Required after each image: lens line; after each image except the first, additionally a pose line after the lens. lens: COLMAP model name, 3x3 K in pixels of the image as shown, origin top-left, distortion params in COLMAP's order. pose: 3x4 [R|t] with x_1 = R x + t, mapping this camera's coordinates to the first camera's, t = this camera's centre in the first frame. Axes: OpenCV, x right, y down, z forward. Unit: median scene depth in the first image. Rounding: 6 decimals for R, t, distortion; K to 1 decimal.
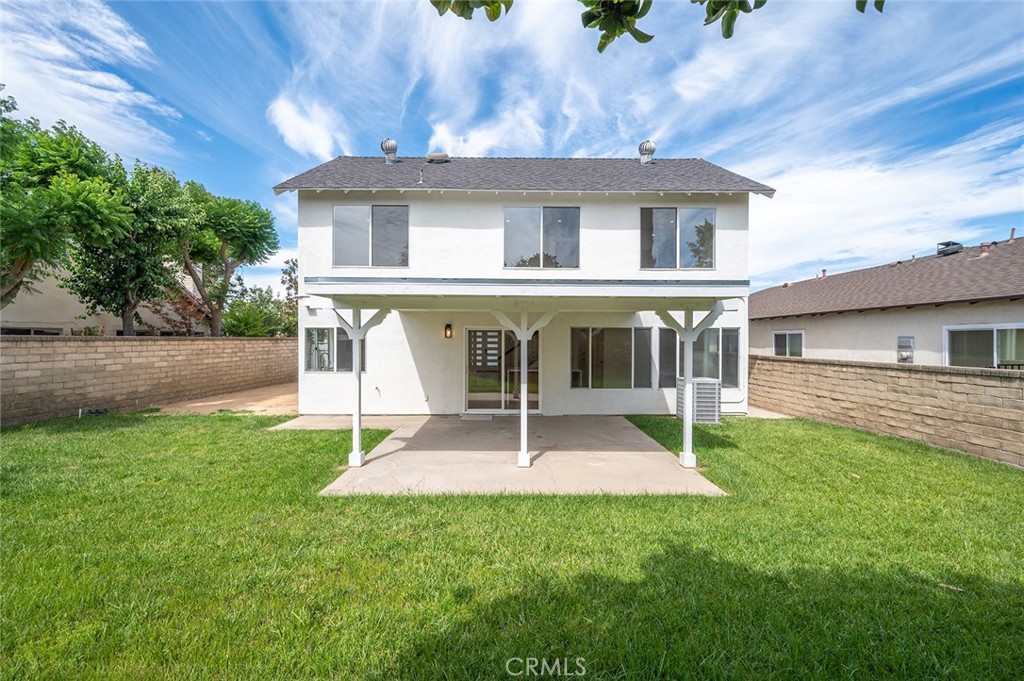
lens RADIAL K [[450.2, 0, 508.3], [0, 450.2, 340.3], [0, 0, 1]] dist [0.002604, 0.000195]
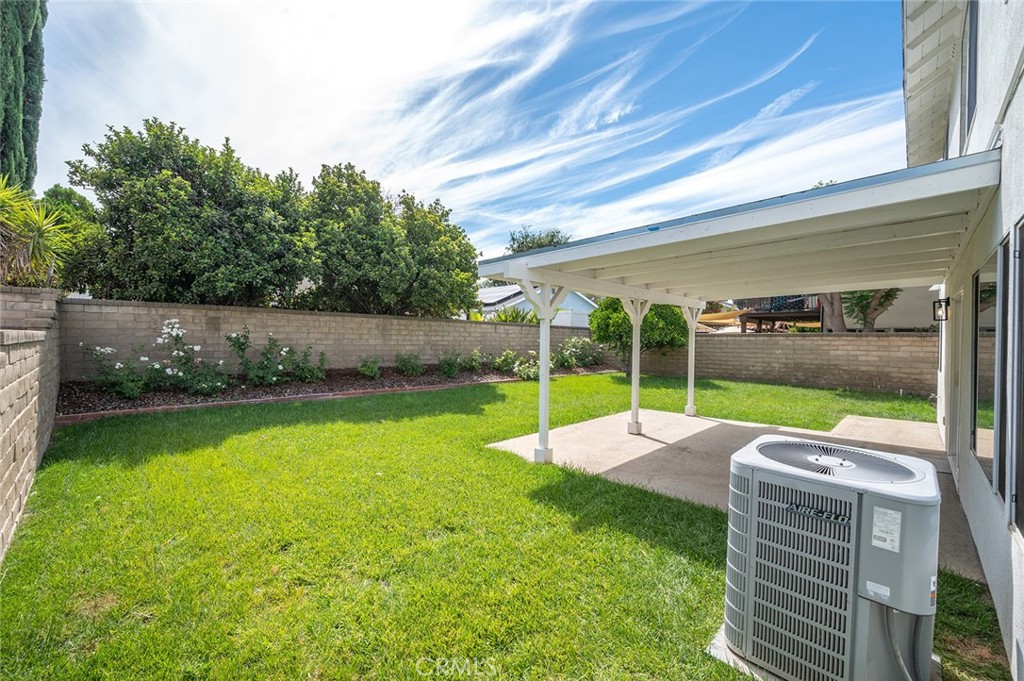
lens RADIAL K [[393.3, 0, 507.4], [0, 393.3, 342.4], [0, 0, 1]] dist [0.000351, 0.000072]
pose [[-0.730852, -0.010008, -0.682462, 0.678353], [-0.016518, 0.999859, 0.003027, 0.036566], [0.682336, 0.013485, -0.730914, 1.113665]]
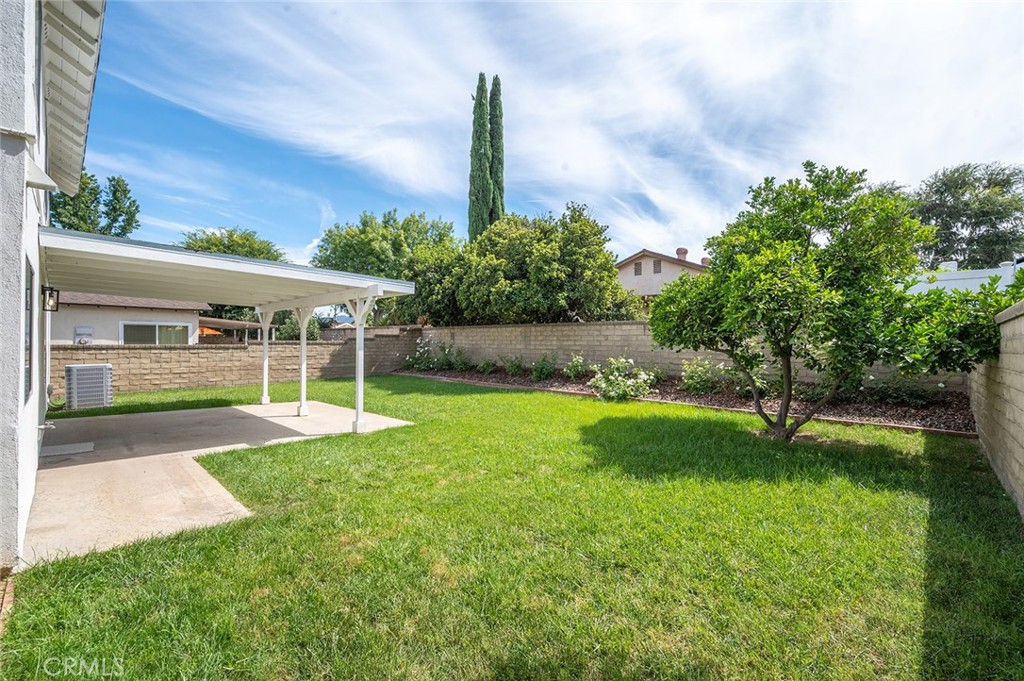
lens RADIAL K [[450.2, 0, 514.6], [0, 450.2, 341.8], [0, 0, 1]] dist [0.002604, 0.000195]
pose [[-0.712369, -0.007251, 0.701768, -1.109458], [-0.008487, 0.999963, 0.001716, 0.024592], [-0.701754, -0.004733, -0.712404, 1.174602]]
